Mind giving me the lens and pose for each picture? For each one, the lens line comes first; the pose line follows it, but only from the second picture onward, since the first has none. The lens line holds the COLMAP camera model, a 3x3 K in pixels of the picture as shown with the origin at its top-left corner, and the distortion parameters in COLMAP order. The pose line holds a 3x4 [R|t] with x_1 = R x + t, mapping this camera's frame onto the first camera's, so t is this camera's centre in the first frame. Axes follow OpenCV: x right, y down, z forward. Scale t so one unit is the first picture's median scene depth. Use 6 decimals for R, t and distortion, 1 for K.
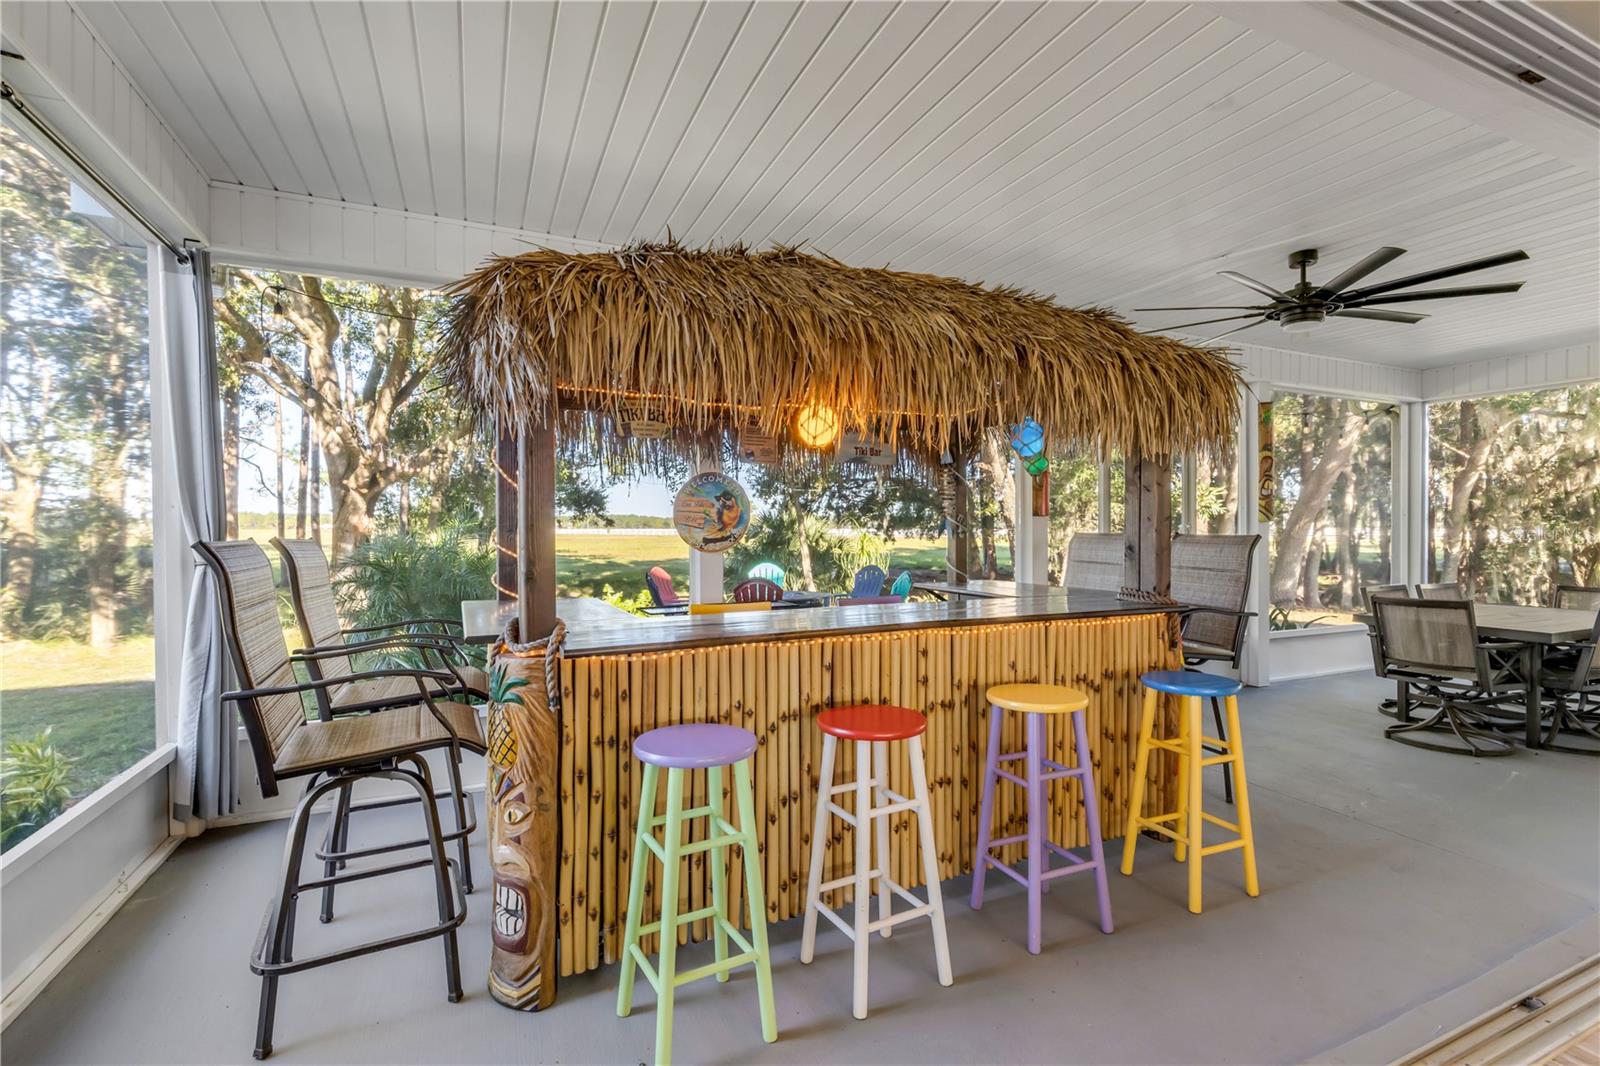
lens RADIAL K [[718.8, 0, 816.2], [0, 718.8, 532.4], [0, 0, 1]] dist [0.008027, -0.001748]
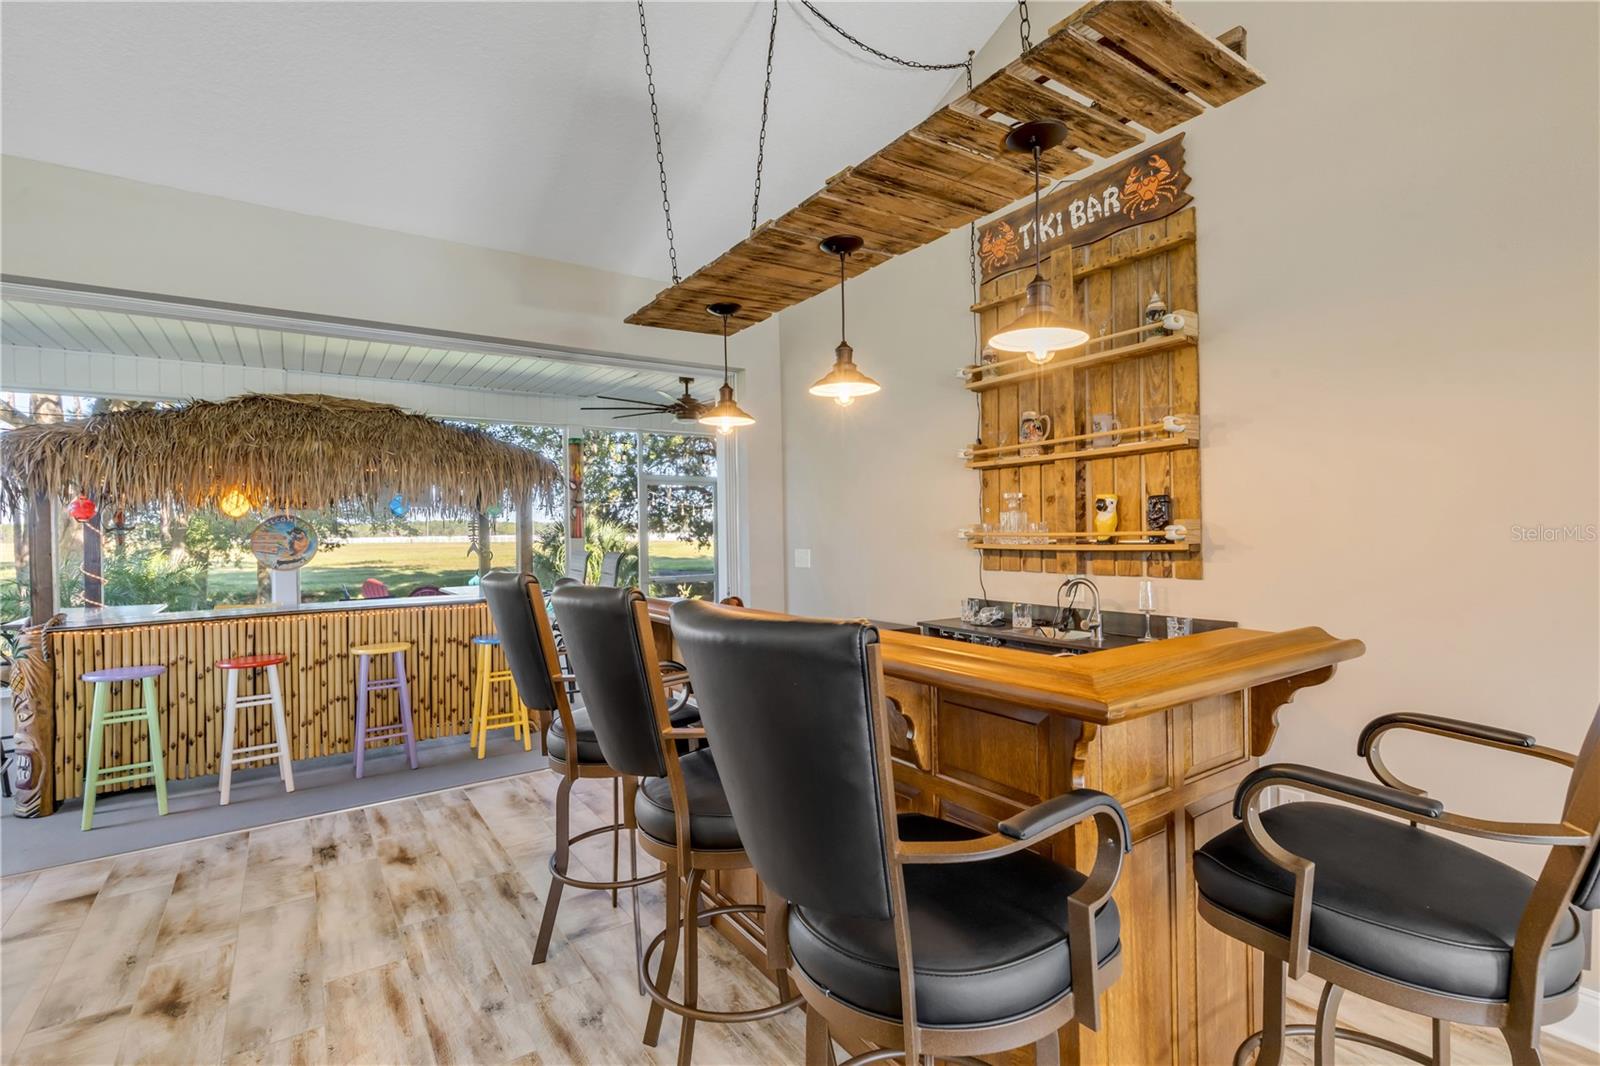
lens RADIAL K [[718.8, 0, 809.8], [0, 718.8, 536.1], [0, 0, 1]] dist [0.008027, -0.001748]
pose [[0.987310, -0.015196, 0.158075, 0.672674], [0.014871, 0.999884, 0.003241, -0.030406], [-0.158106, -0.000849, 0.987422, -0.612227]]
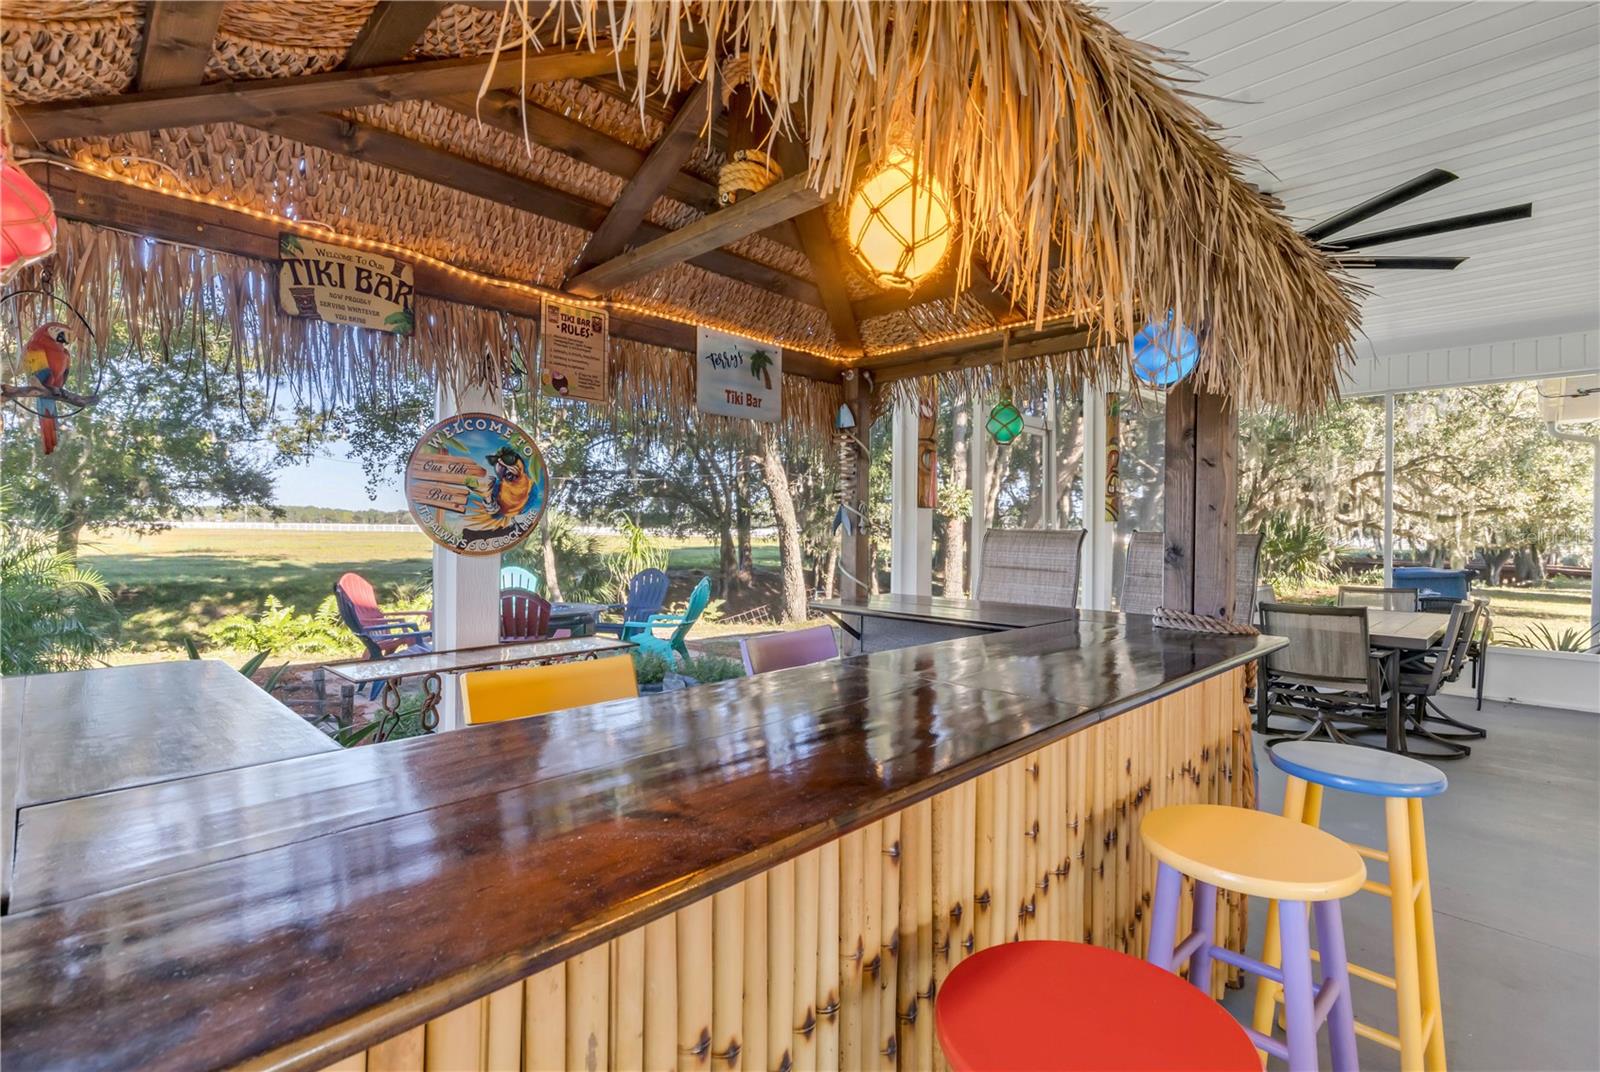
lens RADIAL K [[718.8, 0, 796.0], [0, 718.8, 526.4], [0, 0, 1]] dist [0.008027, -0.001748]
pose [[0.942052, 0.012986, 0.335217, -0.100350], [-0.010409, 0.999901, -0.009481, 0.007563], [-0.335307, 0.005442, 0.942093, 0.384255]]
